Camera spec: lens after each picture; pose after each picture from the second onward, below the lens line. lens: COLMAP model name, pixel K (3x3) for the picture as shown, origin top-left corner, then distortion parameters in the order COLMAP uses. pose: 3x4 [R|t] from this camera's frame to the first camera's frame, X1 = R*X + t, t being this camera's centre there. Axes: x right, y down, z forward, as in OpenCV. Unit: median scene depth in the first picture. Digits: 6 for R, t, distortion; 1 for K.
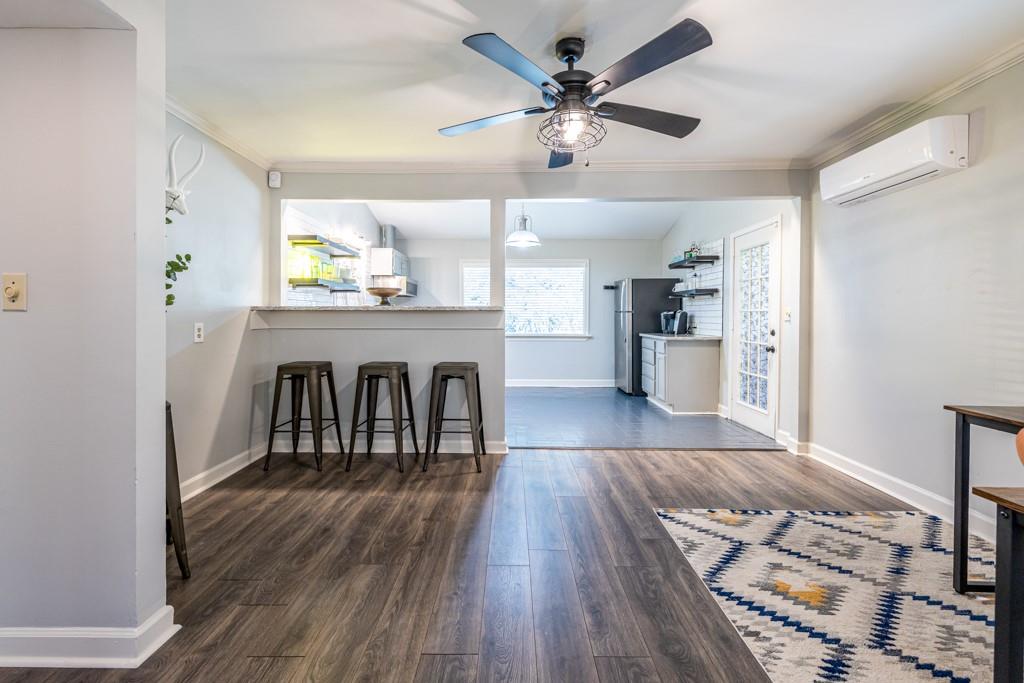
lens RADIAL K [[446.7, 0, 505.9], [0, 446.7, 318.7], [0, 0, 1]] dist [0.003545, 0.001079]
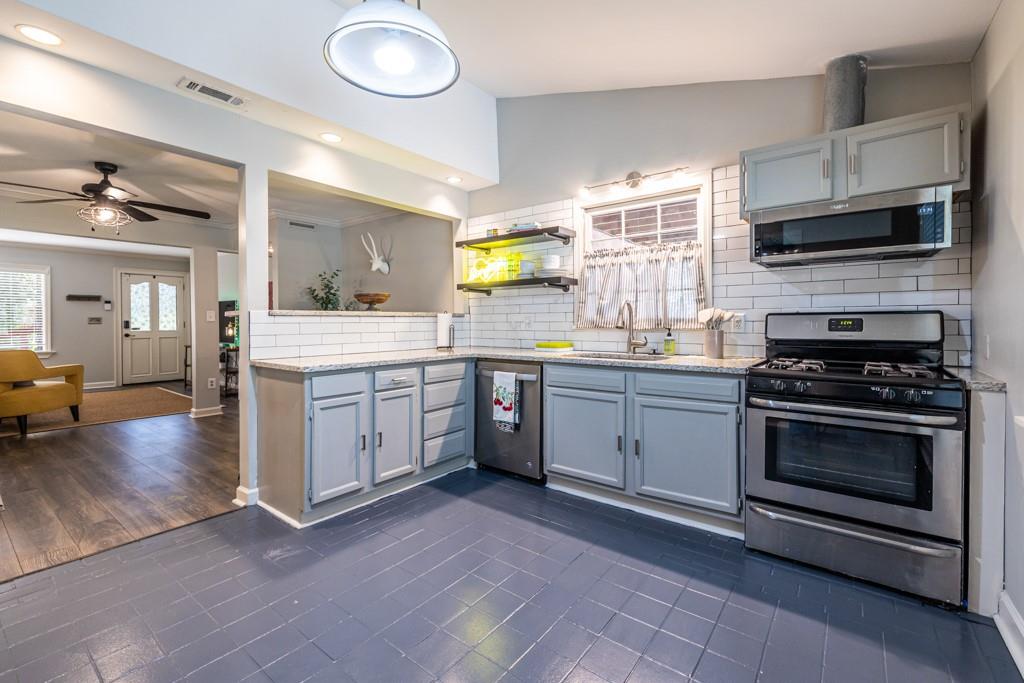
lens RADIAL K [[436.4, 0, 515.2], [0, 436.4, 327.6], [0, 0, 1]] dist [0.015234, 0.000075]
pose [[-0.592718, 0.014064, -0.805287, 0.340271], [0.003227, 0.999881, 0.015087, -0.009369], [0.805403, 0.006343, -0.592693, 1.933847]]
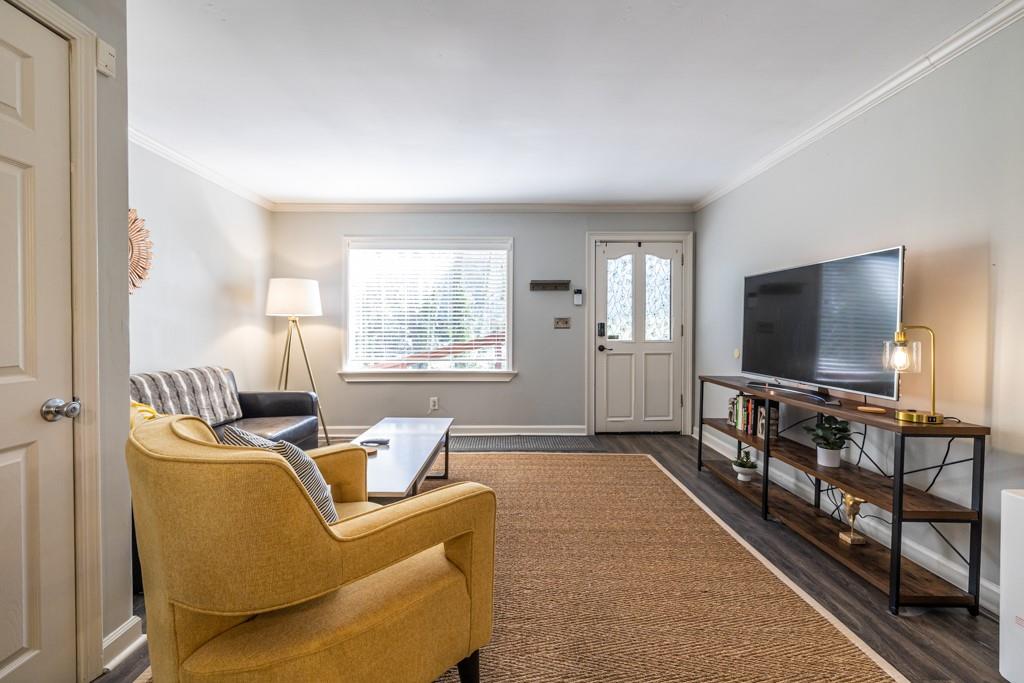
lens RADIAL K [[446.5, 0, 502.3], [0, 446.5, 334.7], [0, 0, 1]] dist [0.000915, 0.000206]
pose [[-0.999873, 0.004594, -0.015255, 0.001791], [0.004354, 0.999867, 0.015685, -0.004482], [0.015325, 0.015617, -0.999761, 0.257113]]
